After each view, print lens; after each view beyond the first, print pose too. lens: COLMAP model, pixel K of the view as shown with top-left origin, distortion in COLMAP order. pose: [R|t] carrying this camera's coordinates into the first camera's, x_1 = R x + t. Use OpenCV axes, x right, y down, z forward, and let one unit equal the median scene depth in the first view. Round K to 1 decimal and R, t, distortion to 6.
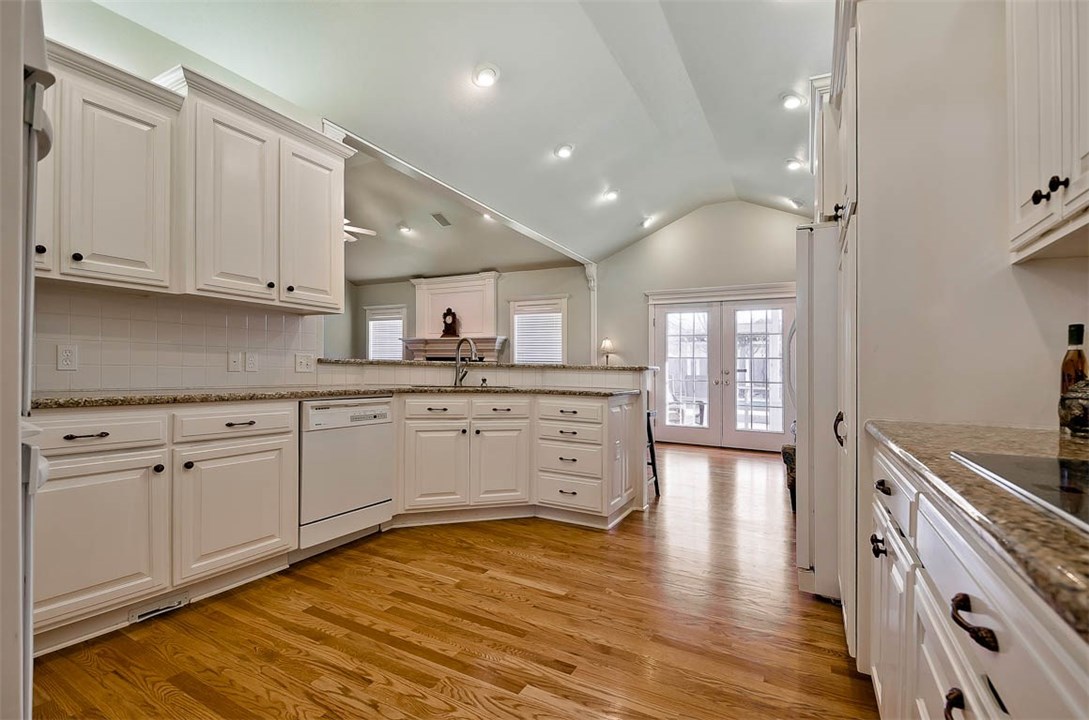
lens RADIAL K [[490.6, 0, 546.5], [0, 490.6, 335.9], [0, 0, 1]] dist [0.004240, -0.003111]
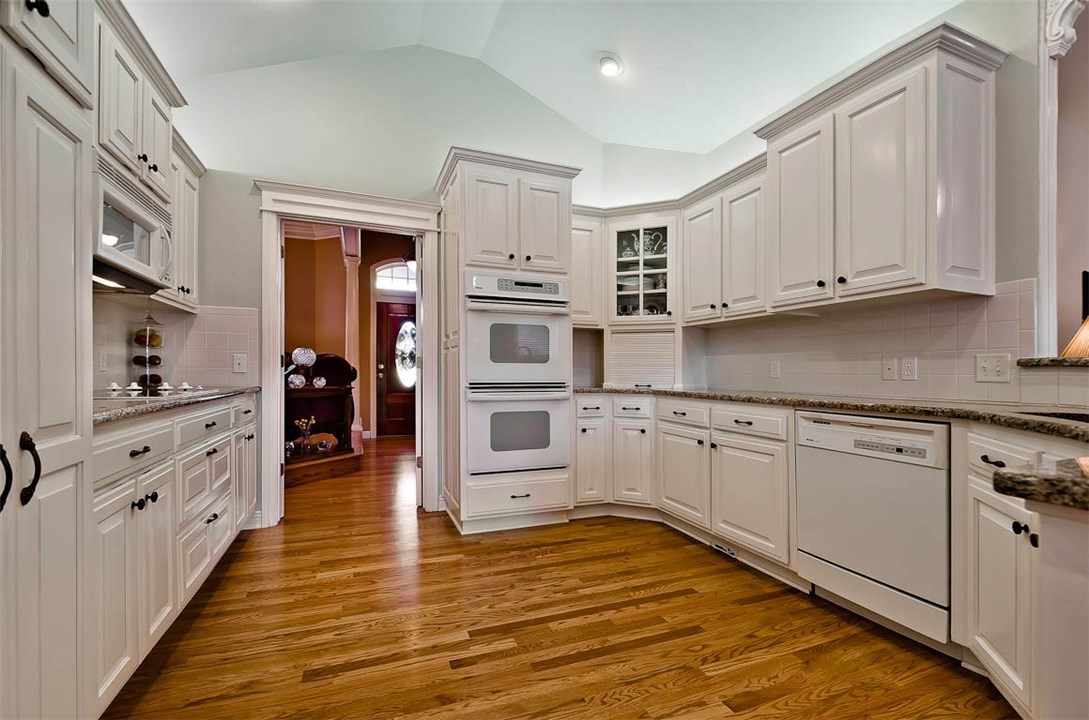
lens RADIAL K [[490.6, 0, 554.6], [0, 490.6, 370.1], [0, 0, 1]] dist [0.004240, -0.003111]
pose [[-0.628688, -0.028050, -0.777152, 0.538591], [0.033053, 0.997482, -0.062740, 0.115097], [0.776955, -0.065131, -0.626178, 1.379681]]
